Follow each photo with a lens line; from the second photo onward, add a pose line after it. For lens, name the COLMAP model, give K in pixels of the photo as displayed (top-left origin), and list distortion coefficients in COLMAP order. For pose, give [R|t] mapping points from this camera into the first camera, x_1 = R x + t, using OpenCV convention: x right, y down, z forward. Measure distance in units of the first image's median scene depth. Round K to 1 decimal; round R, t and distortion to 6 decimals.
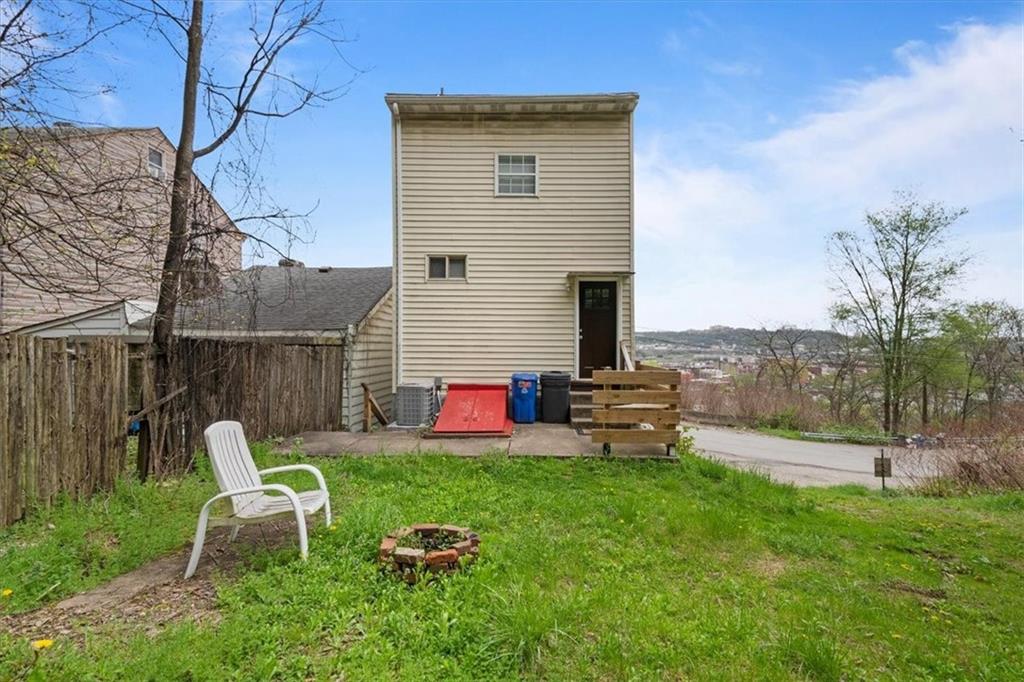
lens RADIAL K [[445.4, 0, 516.9], [0, 445.4, 347.8], [0, 0, 1]] dist [0.013989, -0.001671]
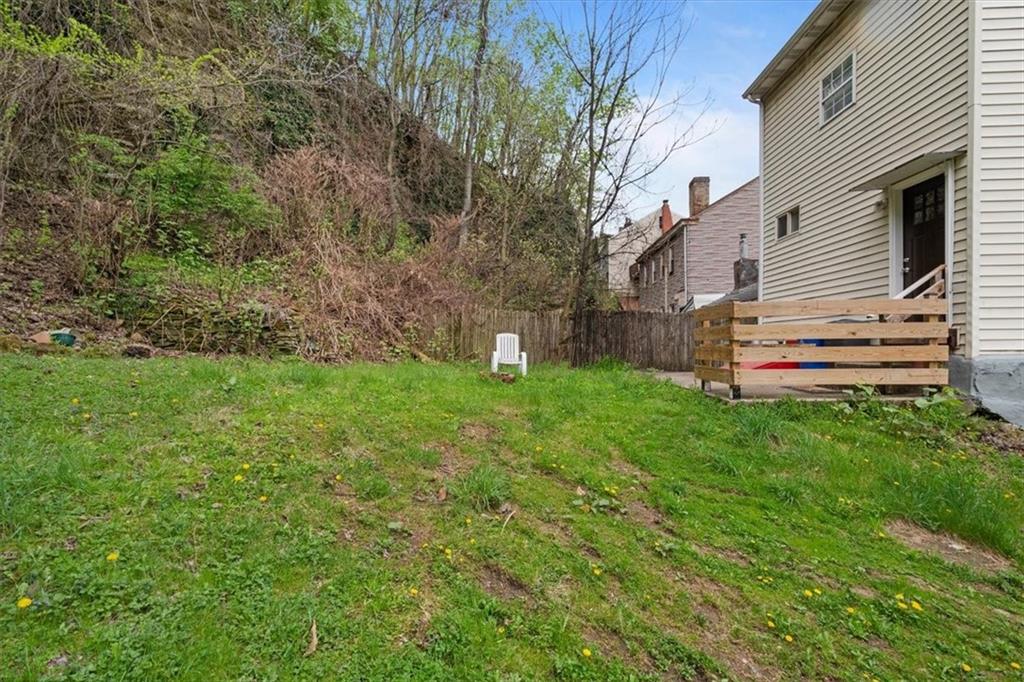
lens RADIAL K [[445.4, 0, 516.4], [0, 445.4, 342.8], [0, 0, 1]] dist [0.013989, -0.001671]
pose [[-0.014786, -0.012171, -0.999817, 0.850912], [-0.000282, 0.999926, -0.012168, 0.098008], [0.999891, 0.000102, -0.014789, 0.409203]]
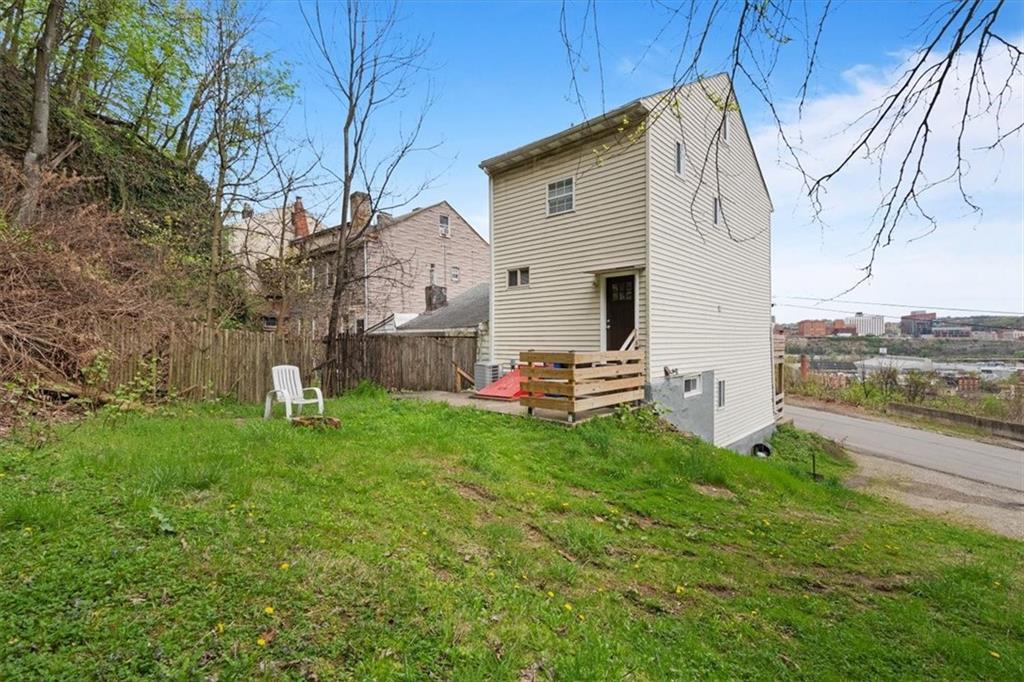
lens RADIAL K [[445.4, 0, 514.9], [0, 445.4, 343.1], [0, 0, 1]] dist [0.013989, -0.001671]
pose [[0.748068, -0.004642, -0.663606, 0.722229], [0.003940, 0.999989, -0.002554, 0.019284], [0.663611, -0.000704, 0.748078, -0.005554]]
